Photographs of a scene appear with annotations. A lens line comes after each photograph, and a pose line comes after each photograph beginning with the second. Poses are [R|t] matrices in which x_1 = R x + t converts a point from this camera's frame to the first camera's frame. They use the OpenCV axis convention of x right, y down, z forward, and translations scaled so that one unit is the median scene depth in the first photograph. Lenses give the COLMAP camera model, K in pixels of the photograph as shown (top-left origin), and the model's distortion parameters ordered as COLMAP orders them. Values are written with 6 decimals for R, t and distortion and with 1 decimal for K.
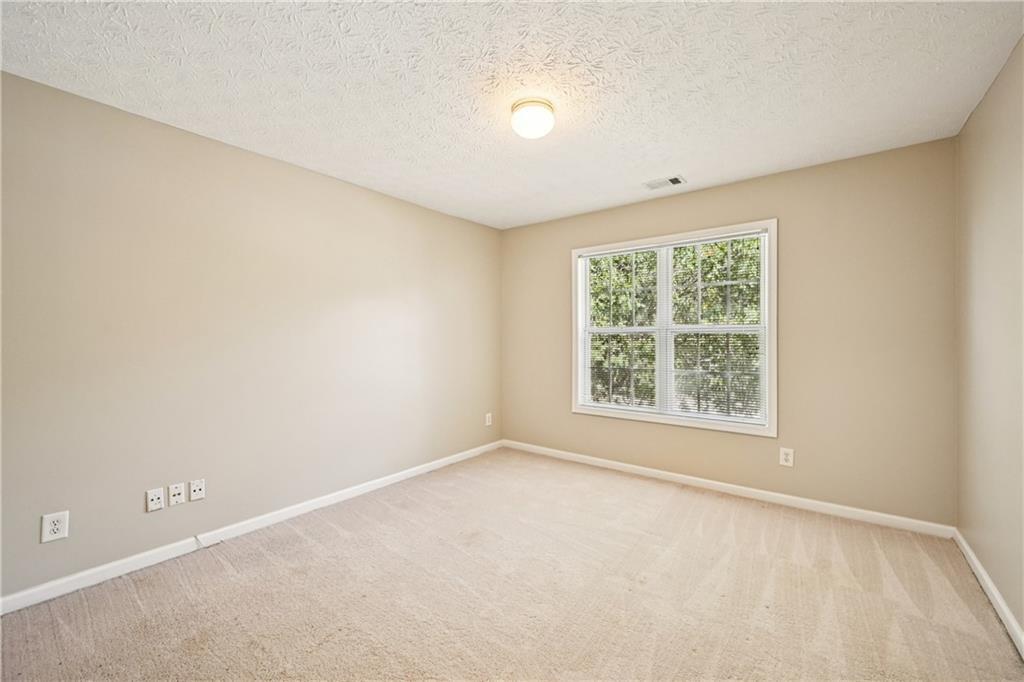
lens RADIAL K [[435.5, 0, 515.4], [0, 435.5, 345.1], [0, 0, 1]] dist [0.017974, -0.000020]
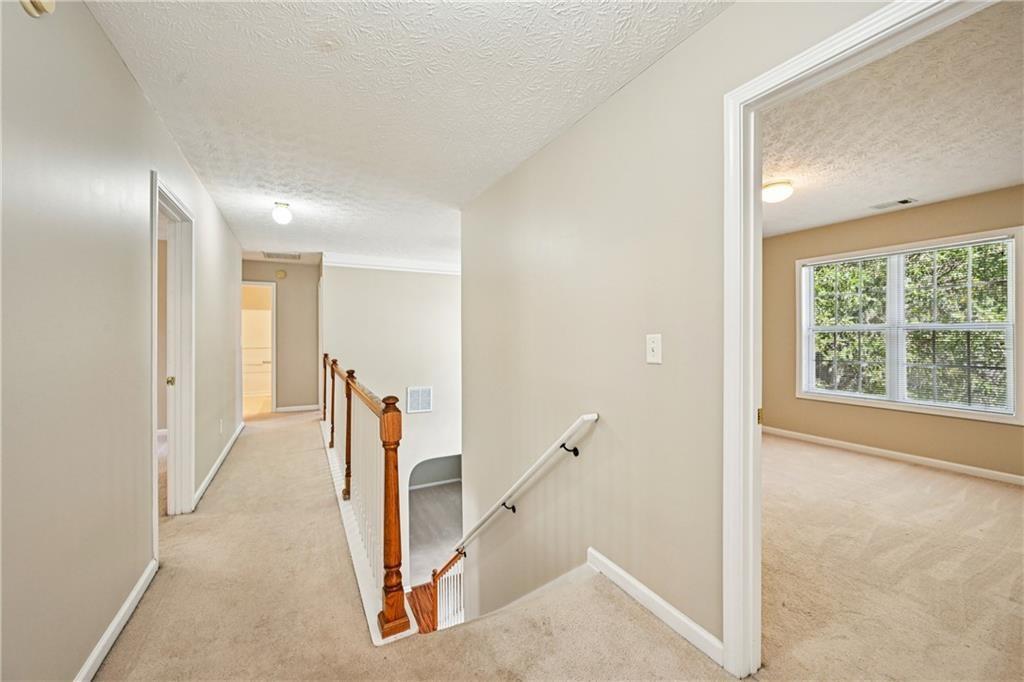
lens RADIAL K [[402.5, 0, 512.0], [0, 402.5, 341.0], [0, 0, 1]] dist [-0.009506, 0.000142]
pose [[0.898108, 0.001408, -0.439773, -0.085631], [-0.000813, 0.999998, 0.001541, -0.000521], [0.439774, -0.001026, 0.898108, -0.323155]]
